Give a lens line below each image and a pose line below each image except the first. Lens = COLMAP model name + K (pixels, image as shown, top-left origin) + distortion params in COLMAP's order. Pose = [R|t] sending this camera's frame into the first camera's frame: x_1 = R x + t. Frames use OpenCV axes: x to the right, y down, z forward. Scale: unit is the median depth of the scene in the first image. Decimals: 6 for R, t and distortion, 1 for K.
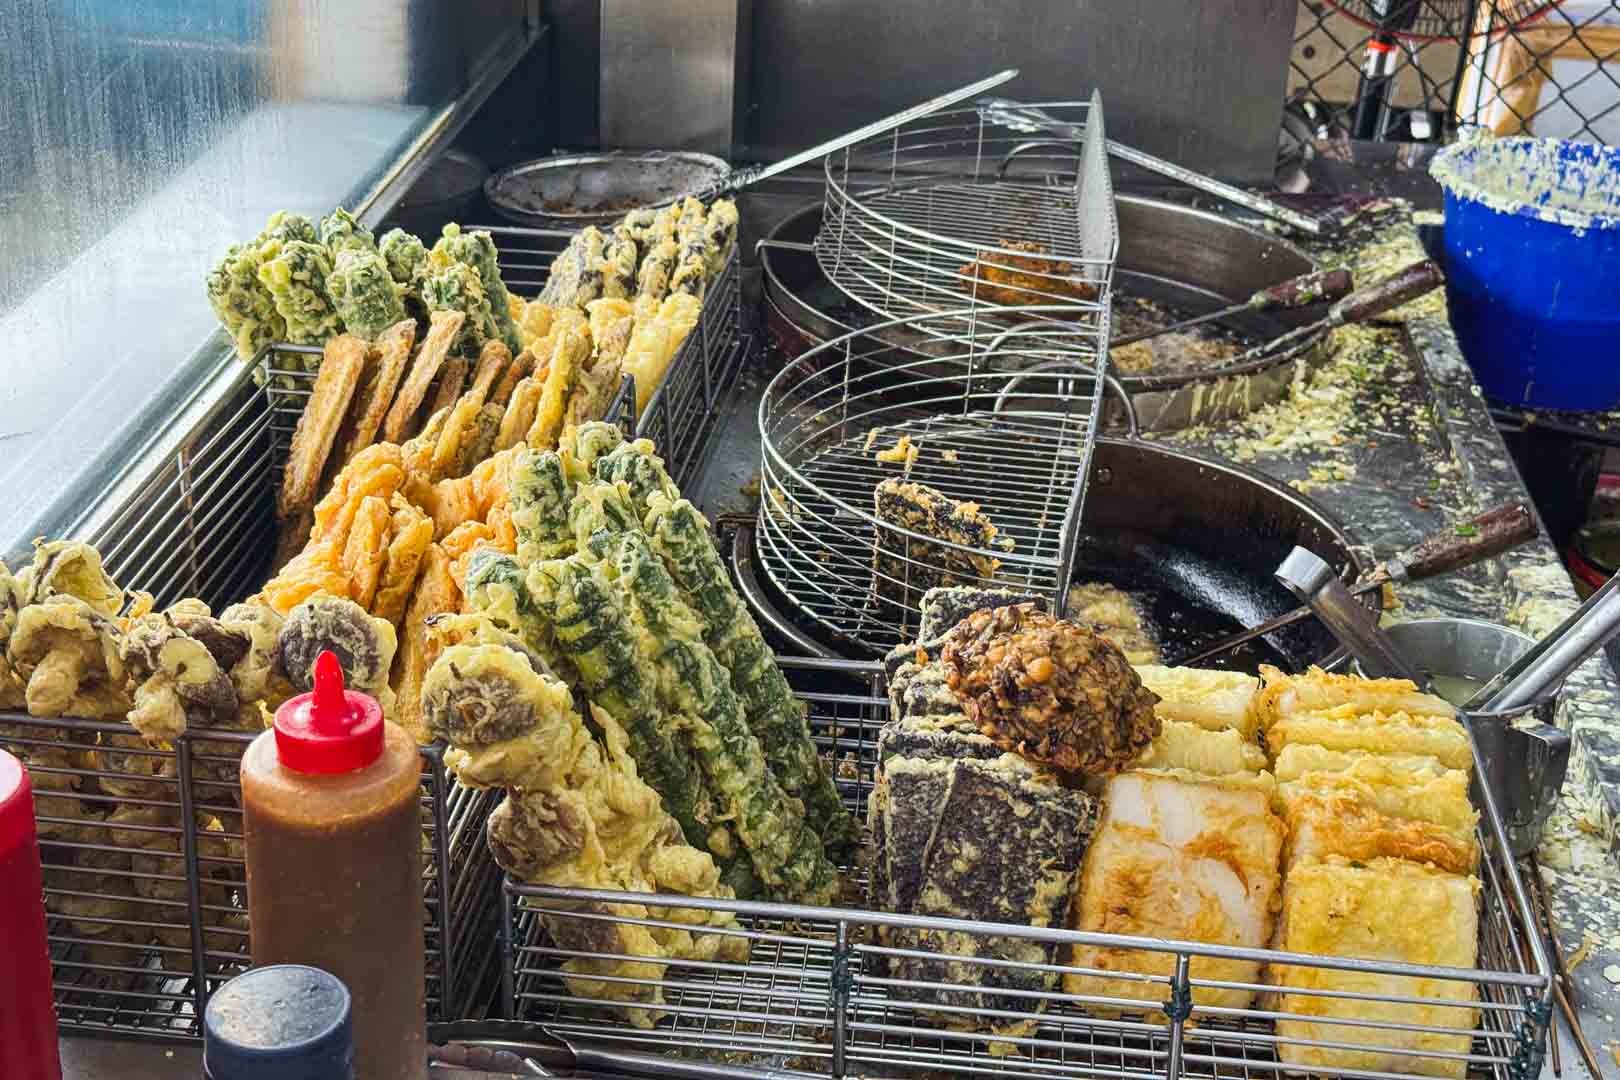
lens RADIAL K [[2307.1, 0, 894.0], [0, 2307.1, 540.2], [0, 0, 1]] dist [0.091036, -0.085353]
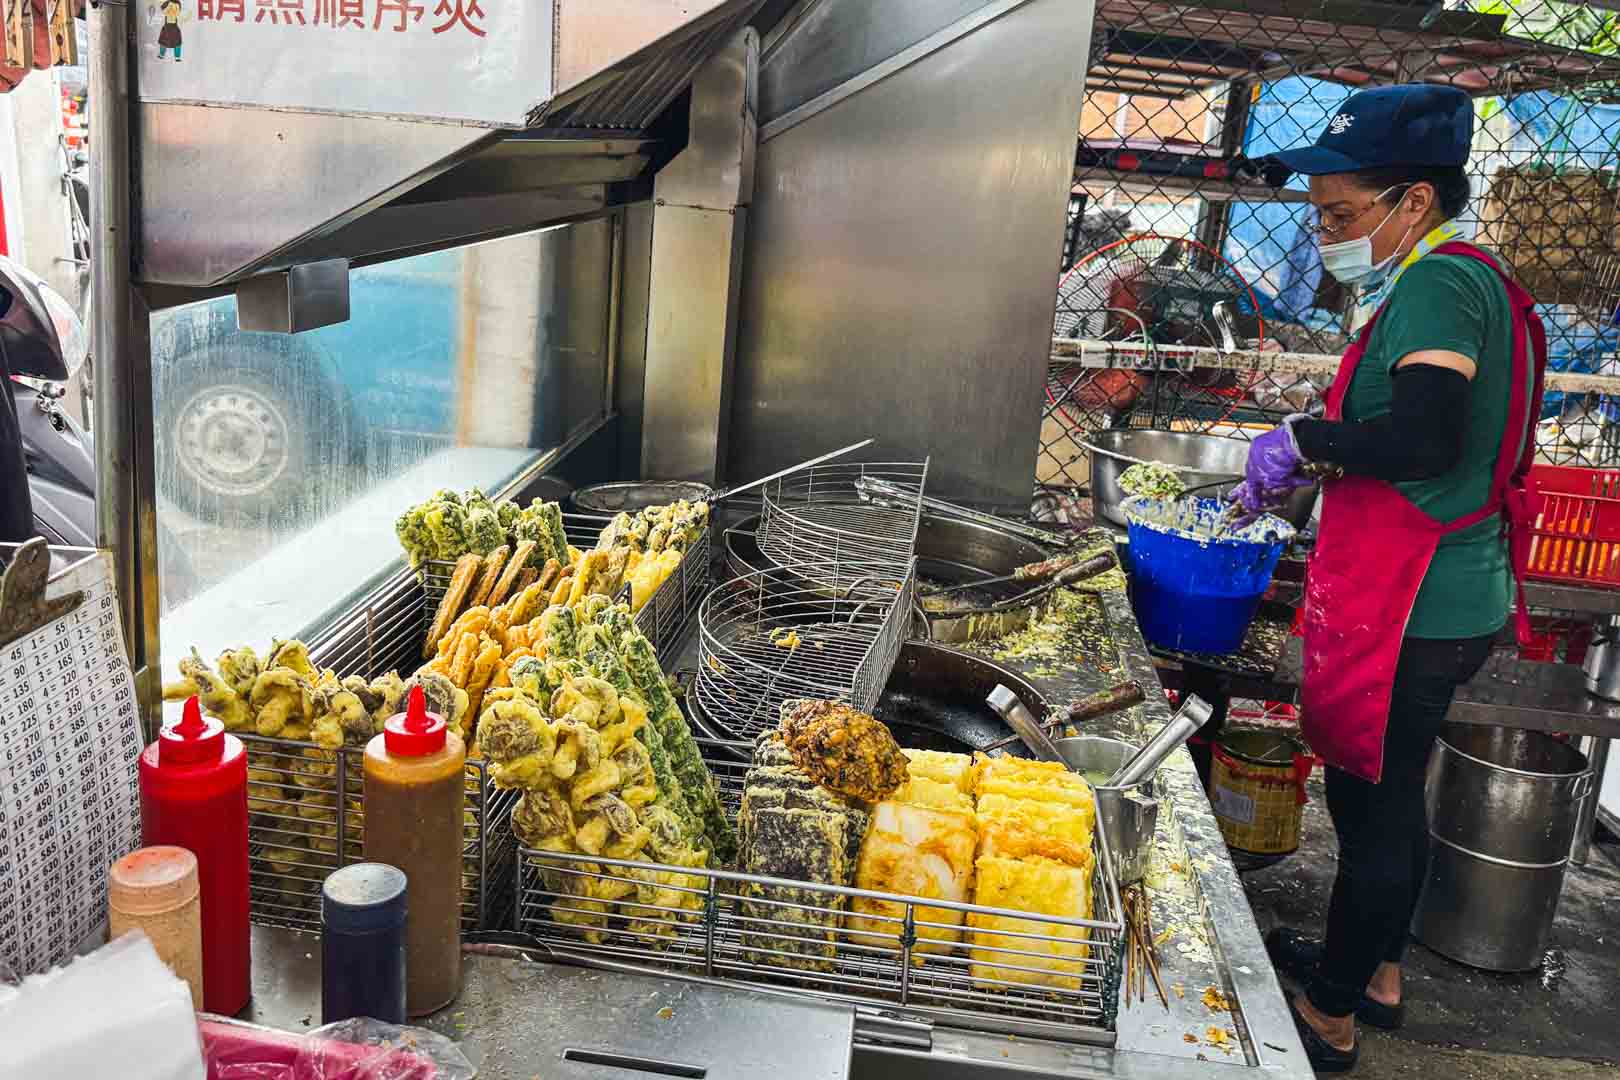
lens RADIAL K [[1403.9, 0, 810.0], [0, 1403.9, 502.2], [0, 0, 1]] dist [0.111223, -0.284946]
pose [[0.998975, 0.034027, -0.029851, 0.061784], [-0.038952, 0.982153, -0.184006, 0.070725], [0.023057, 0.184980, 0.982472, -0.066093]]
